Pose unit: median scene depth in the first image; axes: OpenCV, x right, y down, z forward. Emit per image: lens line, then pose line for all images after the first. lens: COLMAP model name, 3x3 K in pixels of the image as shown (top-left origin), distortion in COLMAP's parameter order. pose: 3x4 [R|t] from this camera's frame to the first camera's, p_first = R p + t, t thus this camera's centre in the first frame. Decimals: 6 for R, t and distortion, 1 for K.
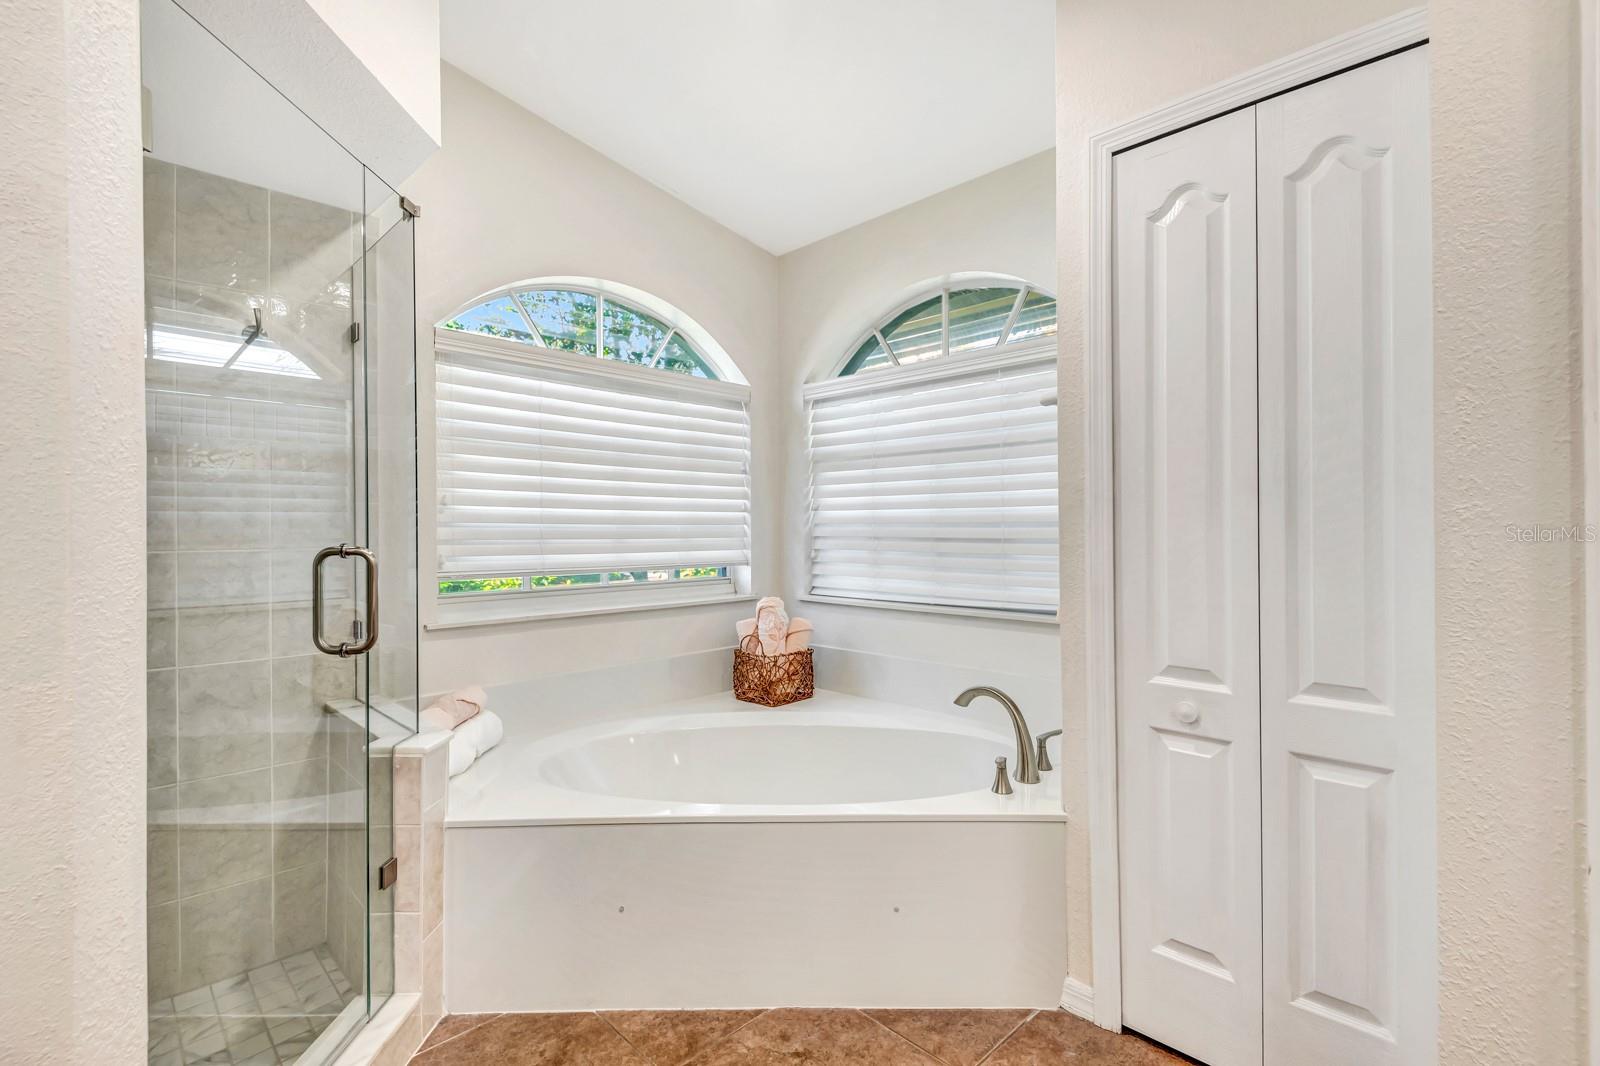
lens RADIAL K [[733.1, 0, 790.8], [0, 733.1, 527.1], [0, 0, 1]] dist [-0.002942, -0.001097]
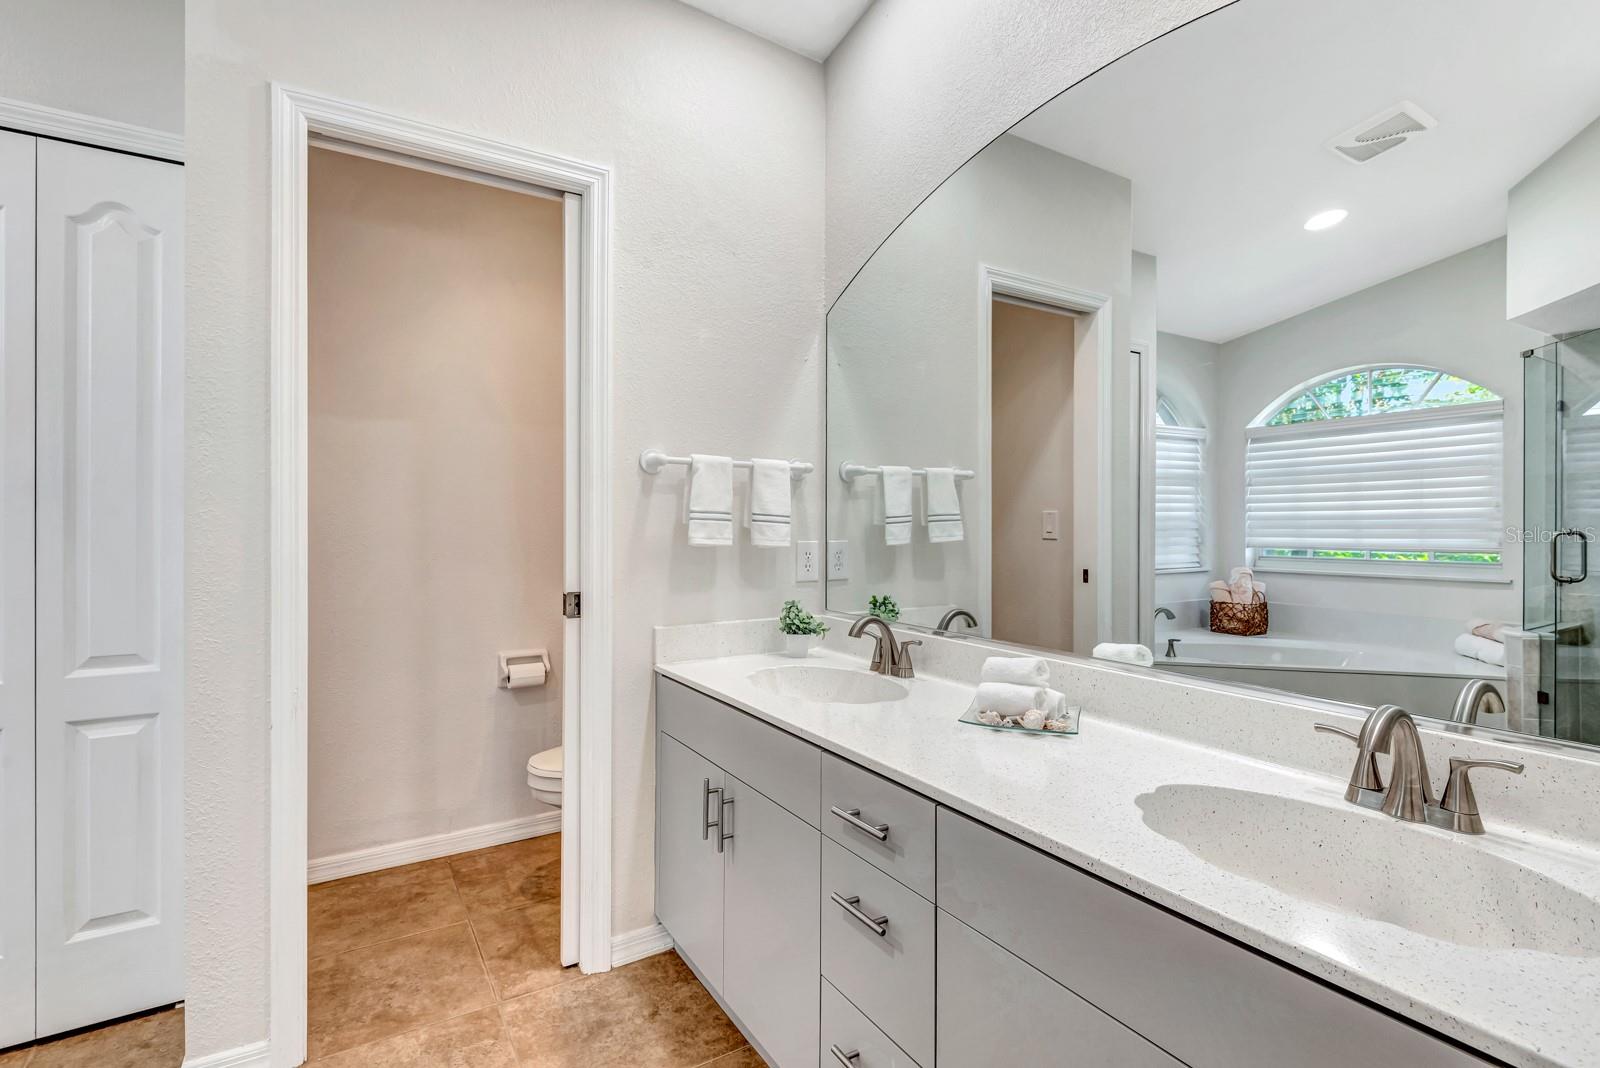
lens RADIAL K [[733.1, 0, 789.0], [0, 733.1, 526.8], [0, 0, 1]] dist [-0.002942, -0.001097]
pose [[0.189191, 0.006103, 0.981921, -0.232184], [-0.004215, 0.999977, -0.005403, 0.005152], [-0.981931, -0.003117, 0.189213, -0.333166]]
